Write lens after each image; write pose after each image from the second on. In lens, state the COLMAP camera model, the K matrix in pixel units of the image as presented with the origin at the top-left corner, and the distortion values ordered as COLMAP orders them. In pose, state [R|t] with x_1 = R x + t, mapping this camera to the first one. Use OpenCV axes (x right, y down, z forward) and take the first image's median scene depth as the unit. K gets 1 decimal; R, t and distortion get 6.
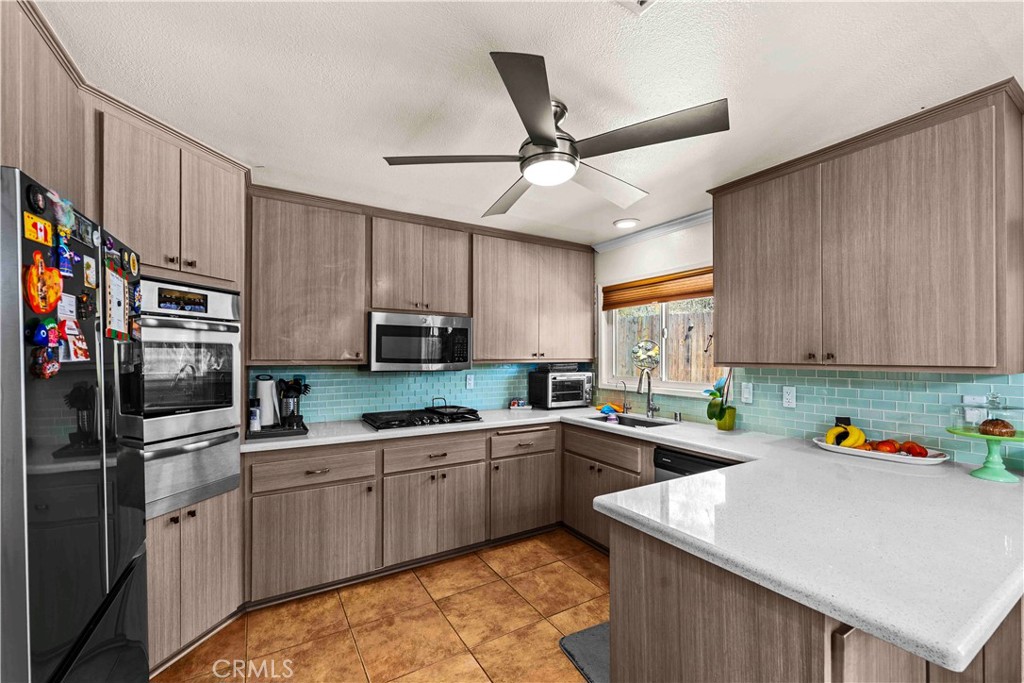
lens RADIAL K [[418.2, 0, 511.8], [0, 418.2, 349.7], [0, 0, 1]] dist [-0.000269, -0.000068]
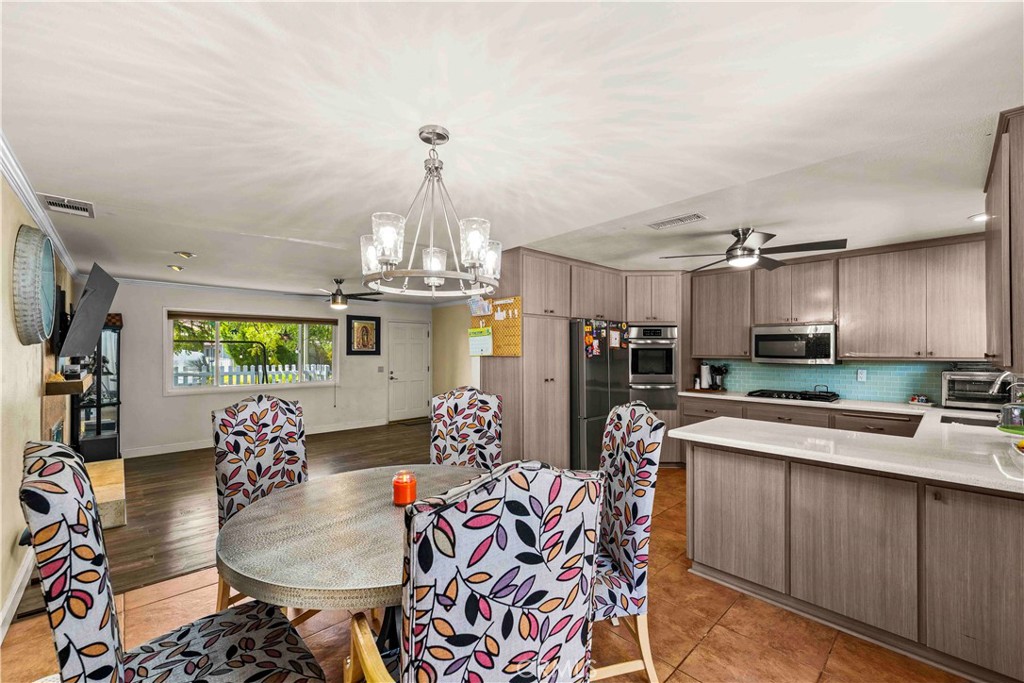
lens RADIAL K [[418.2, 0, 512.3], [0, 418.2, 345.7], [0, 0, 1]] dist [-0.000269, -0.000068]
pose [[0.215687, -0.008760, -0.976423, 1.085226], [0.012718, 0.999900, -0.006161, -0.018068], [0.976380, -0.011089, 0.215776, -0.297645]]
